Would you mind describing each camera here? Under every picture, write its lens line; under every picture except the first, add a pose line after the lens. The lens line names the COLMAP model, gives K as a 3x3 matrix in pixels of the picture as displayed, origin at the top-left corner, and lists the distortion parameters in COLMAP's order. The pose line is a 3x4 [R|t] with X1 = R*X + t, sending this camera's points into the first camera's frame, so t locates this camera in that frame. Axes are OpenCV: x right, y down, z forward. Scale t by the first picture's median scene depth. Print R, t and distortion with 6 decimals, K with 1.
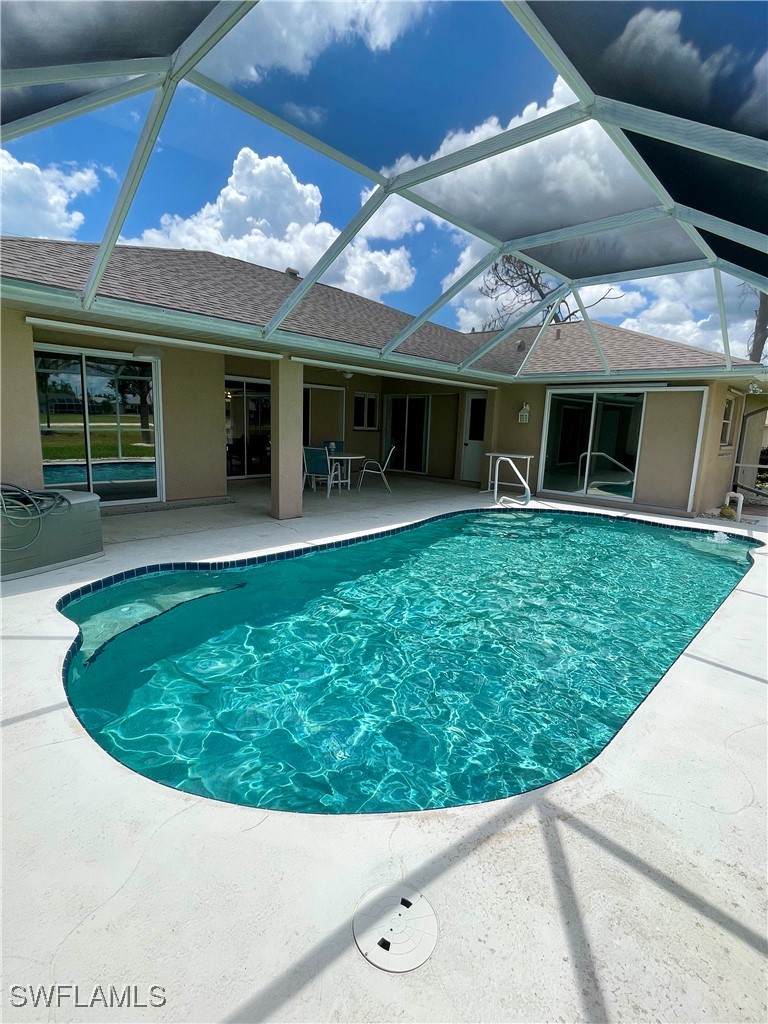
lens RADIAL K [[497.6, 0, 389.1], [0, 497.6, 512.5], [0, 0, 1]] dist [-0.008152, 0.000399]
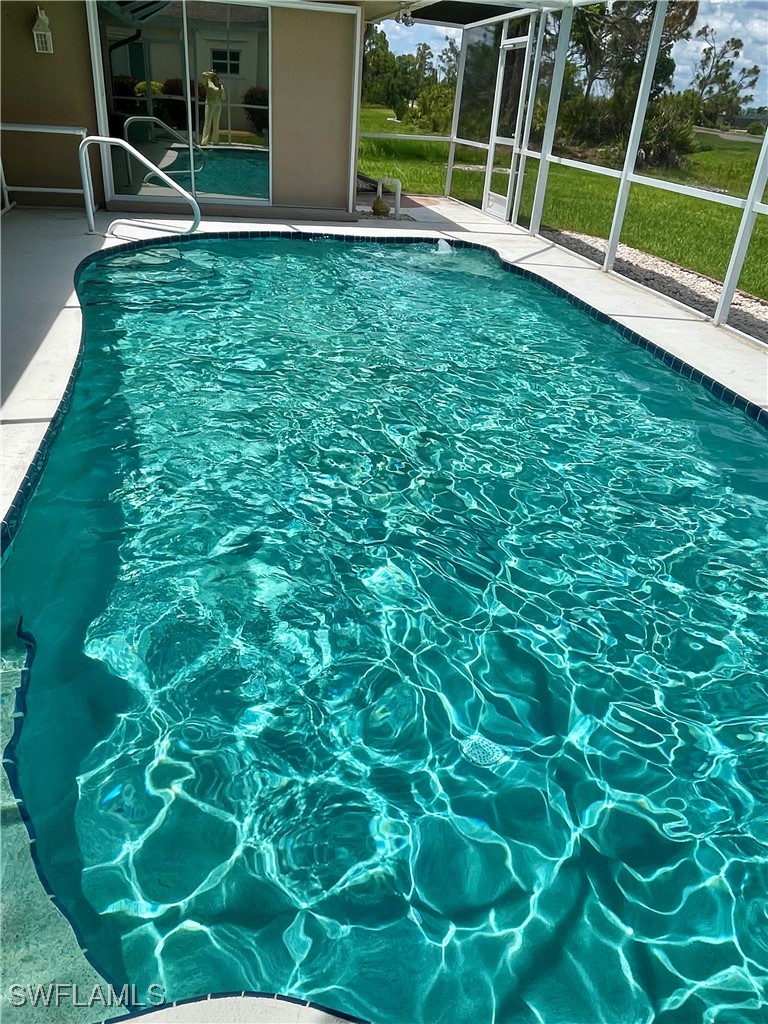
lens RADIAL K [[745.9, 0, 401.5], [0, 745.9, 504.1], [0, 0, 1]] dist [0.007003, -0.024735]
pose [[0.570088, -0.391618, 0.722243, -0.291612], [0.095786, 0.904773, 0.414984, -0.061062], [-0.815981, -0.167396, 0.553311, 0.289016]]
